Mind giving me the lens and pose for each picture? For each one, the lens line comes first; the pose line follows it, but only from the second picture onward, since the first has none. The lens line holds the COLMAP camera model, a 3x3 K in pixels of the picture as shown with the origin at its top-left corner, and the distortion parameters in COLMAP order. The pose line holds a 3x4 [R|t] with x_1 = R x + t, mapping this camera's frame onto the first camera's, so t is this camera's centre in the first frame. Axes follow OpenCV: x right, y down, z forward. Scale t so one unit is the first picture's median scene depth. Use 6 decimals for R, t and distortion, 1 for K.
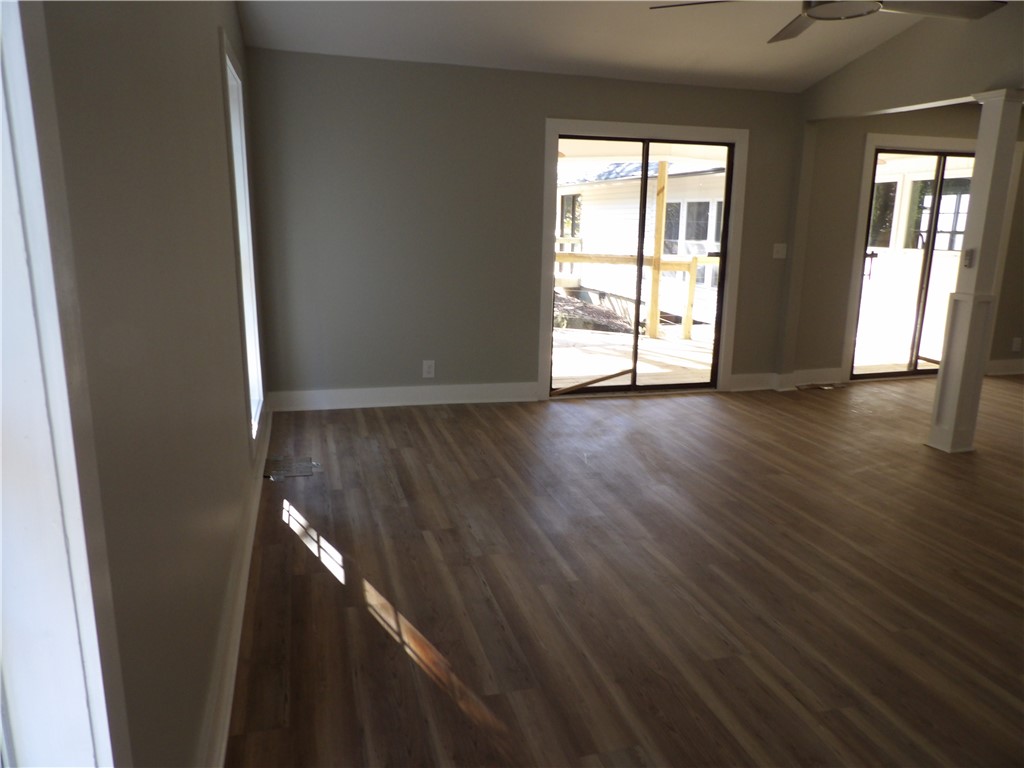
lens RADIAL K [[730.7, 0, 511.9], [0, 730.7, 387.0], [0, 0, 1]] dist [-0.036249, 0.041922]
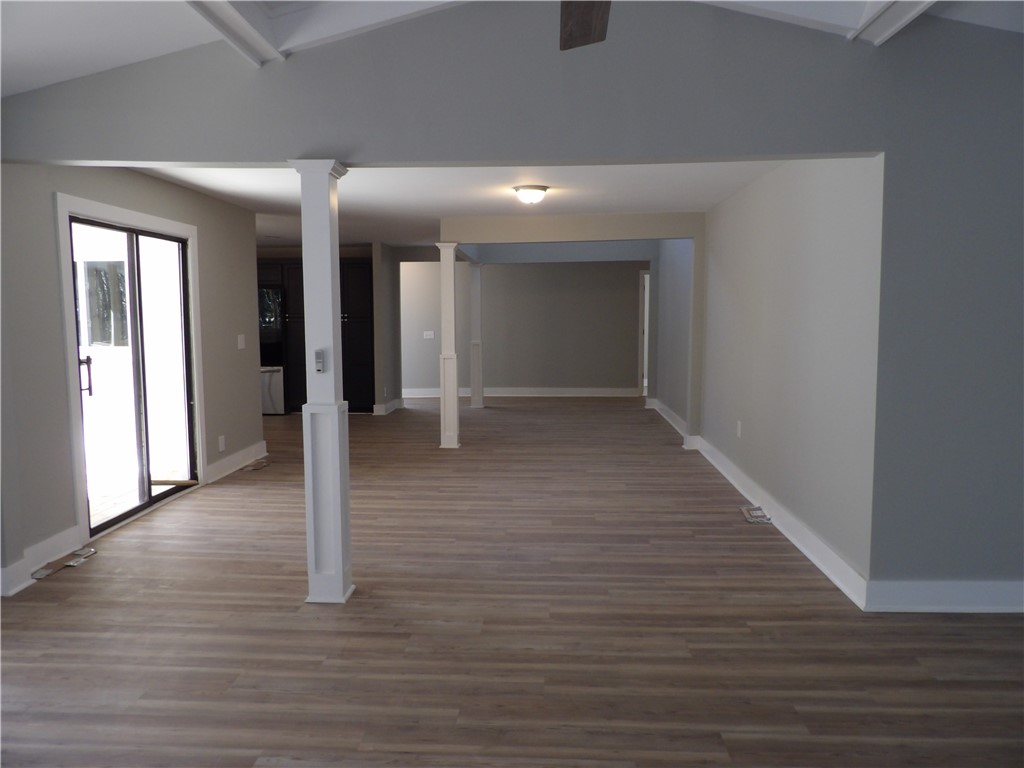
lens RADIAL K [[730.7, 0, 510.0], [0, 730.7, 383.5], [0, 0, 1]] dist [-0.036249, 0.041922]
pose [[0.329961, -0.107003, 0.937910, -0.041276], [0.217020, 0.975541, 0.034947, -0.096399], [-0.918710, 0.192015, 0.345113, 0.380210]]
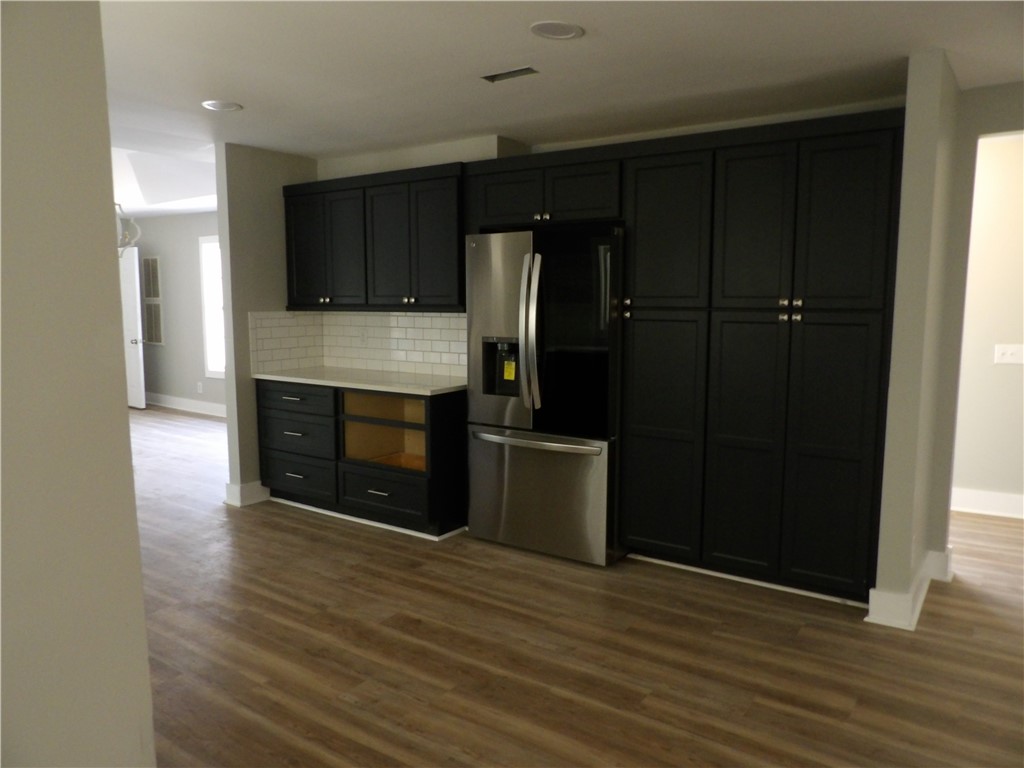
lens RADIAL K [[730.7, 0, 506.5], [0, 730.7, 390.9], [0, 0, 1]] dist [-0.036249, 0.041922]
pose [[0.794168, -0.089108, 0.601129, 0.920060], [0.145839, 0.988230, -0.046182, -0.214759], [-0.589939, 0.124344, 0.797816, 0.980189]]
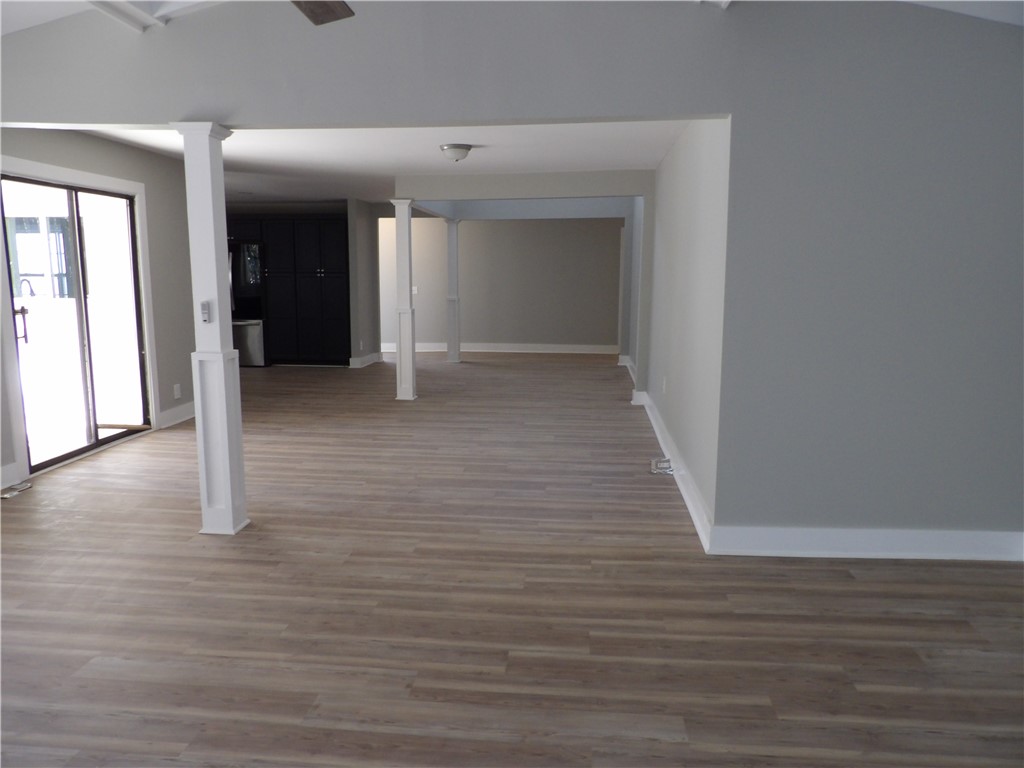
lens RADIAL K [[730.7, 0, 506.2], [0, 730.7, 385.9], [0, 0, 1]] dist [-0.036249, 0.041922]
pose [[0.371258, -0.159348, 0.914754, -0.030428], [0.206366, 0.974685, 0.086033, -0.065821], [-0.905307, 0.156833, 0.394744, 0.248090]]
